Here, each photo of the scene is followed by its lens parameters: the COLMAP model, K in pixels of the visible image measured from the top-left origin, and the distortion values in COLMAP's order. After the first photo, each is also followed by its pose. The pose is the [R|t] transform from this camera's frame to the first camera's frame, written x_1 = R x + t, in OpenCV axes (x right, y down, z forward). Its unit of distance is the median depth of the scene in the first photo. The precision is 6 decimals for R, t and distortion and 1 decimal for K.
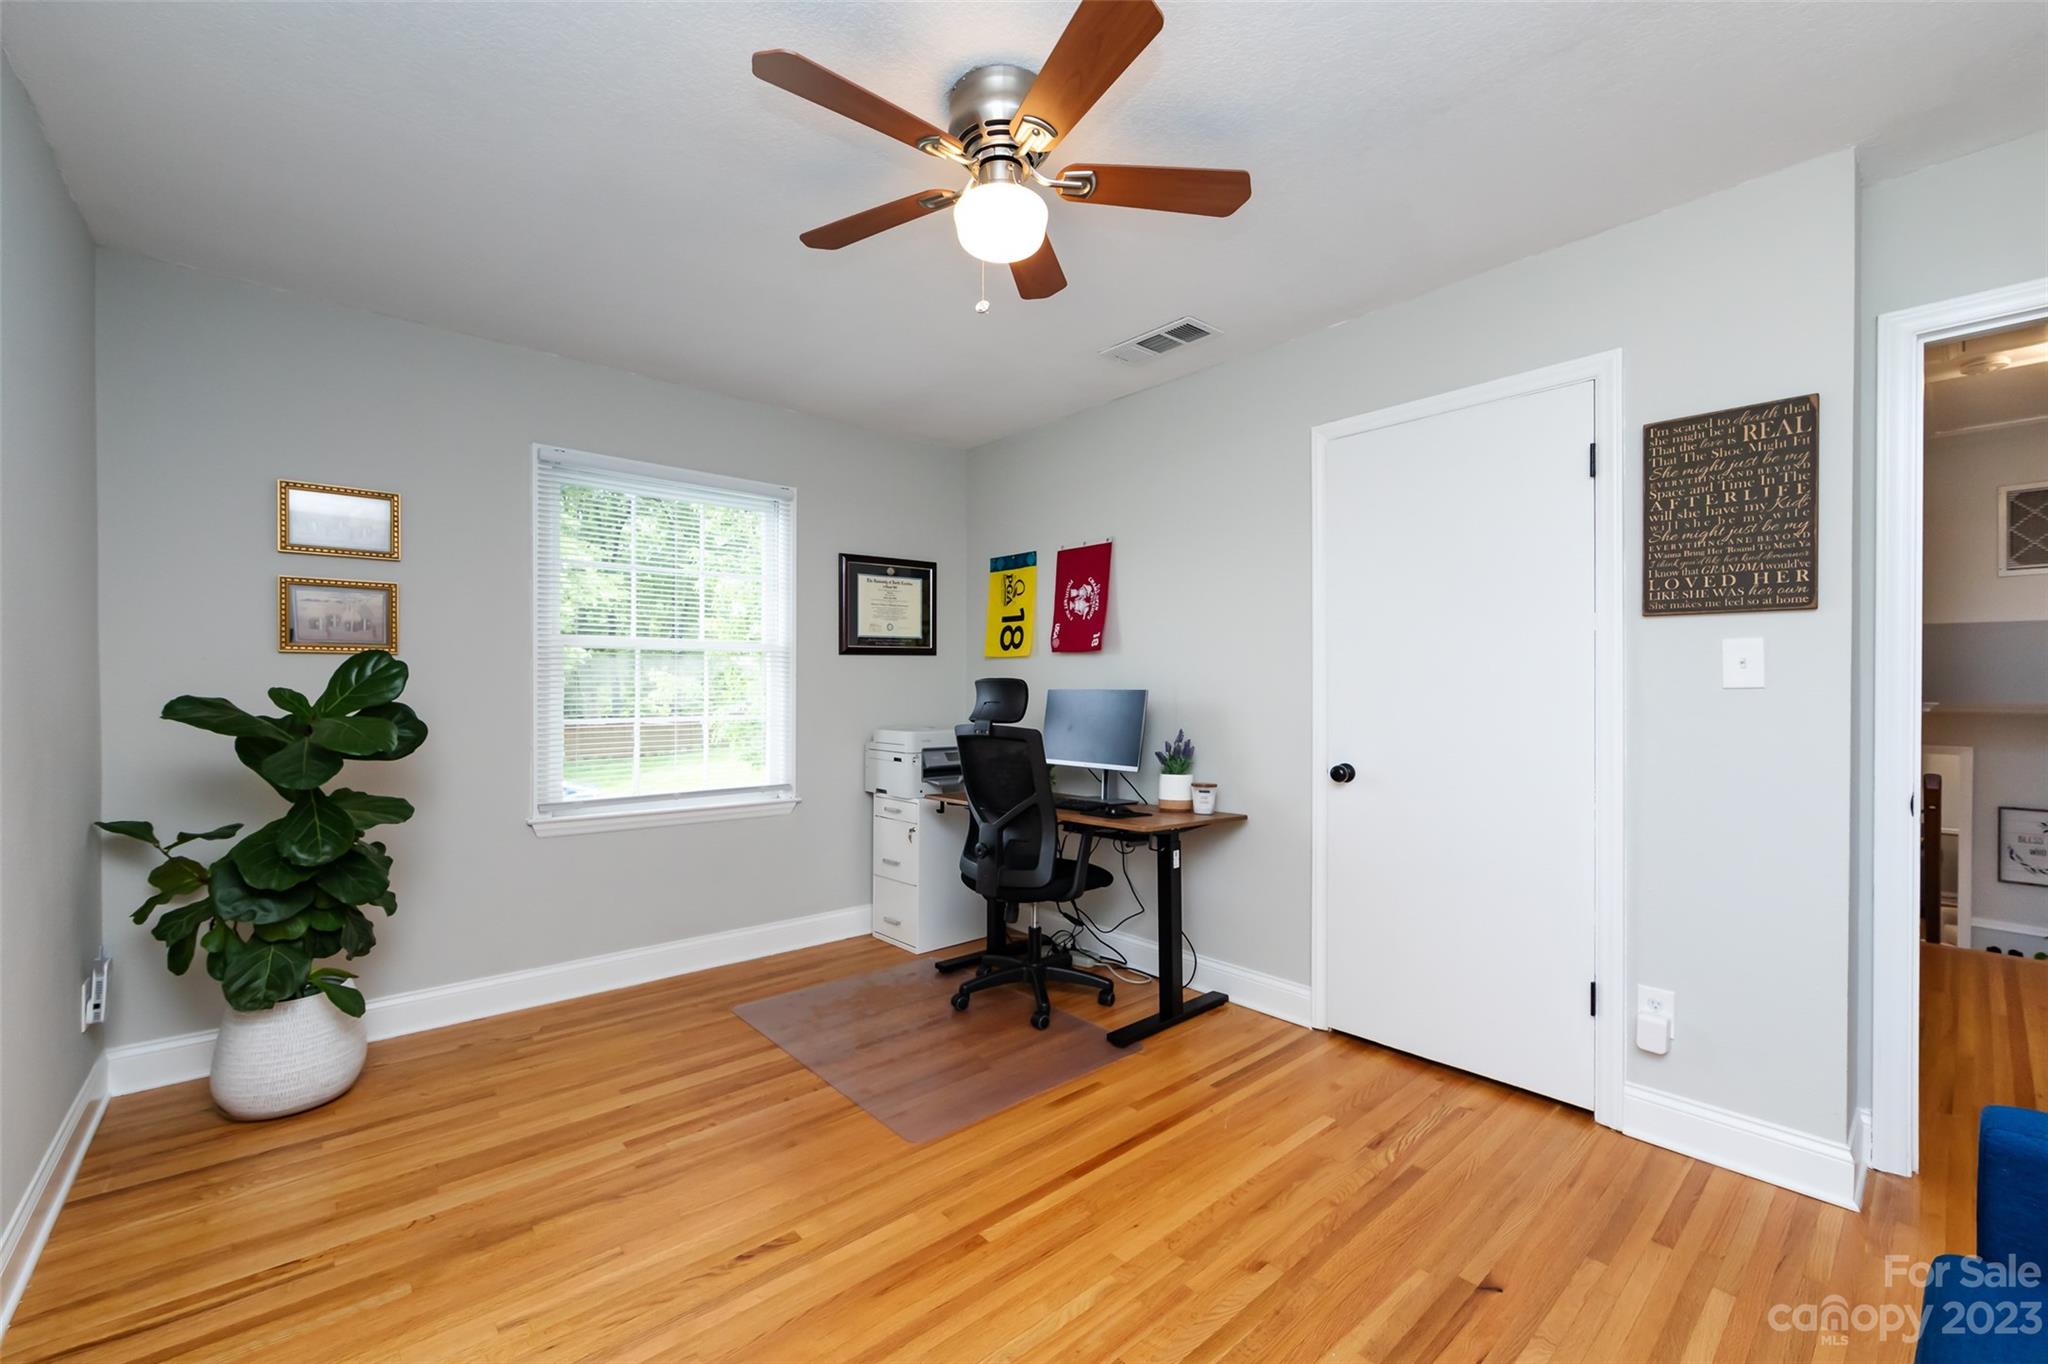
lens RADIAL K [[810.8, 0, 1021.2], [0, 810.8, 691.0], [0, 0, 1]] dist [-0.001335, -0.000235]
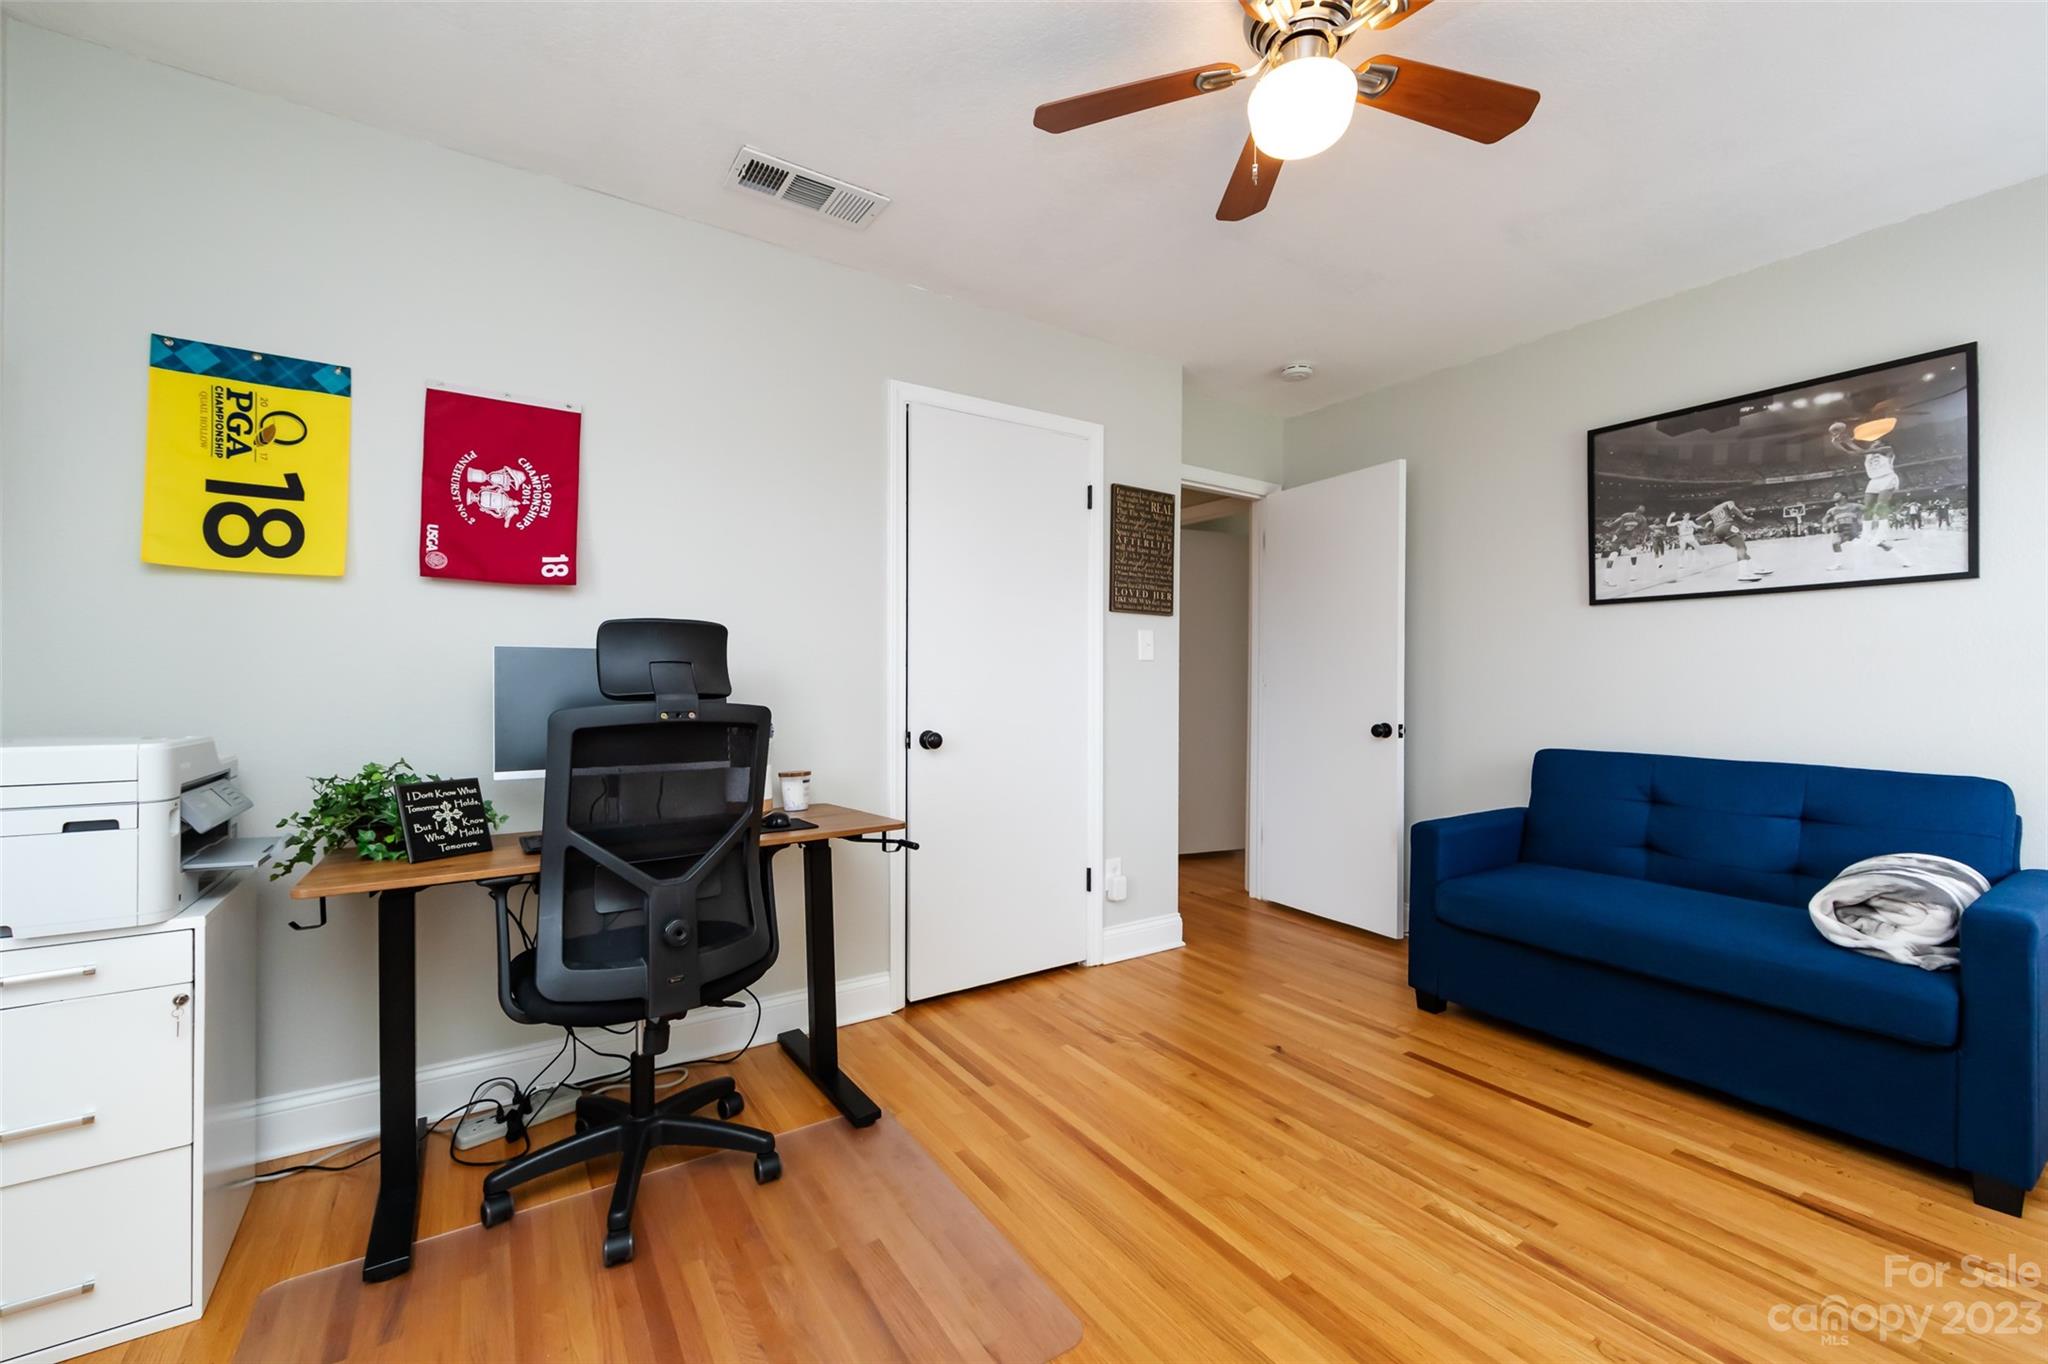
lens RADIAL K [[842.0, 0, 1024.0], [0, 842.0, 682.0], [0, 0, 1]] dist [-0.001500, -0.000237]
pose [[0.147200, -0.002046, 0.989105, -0.683243], [-0.001253, 0.999997, 0.002255, 0.029815], [-0.989106, -0.001571, 0.147197, 0.807748]]
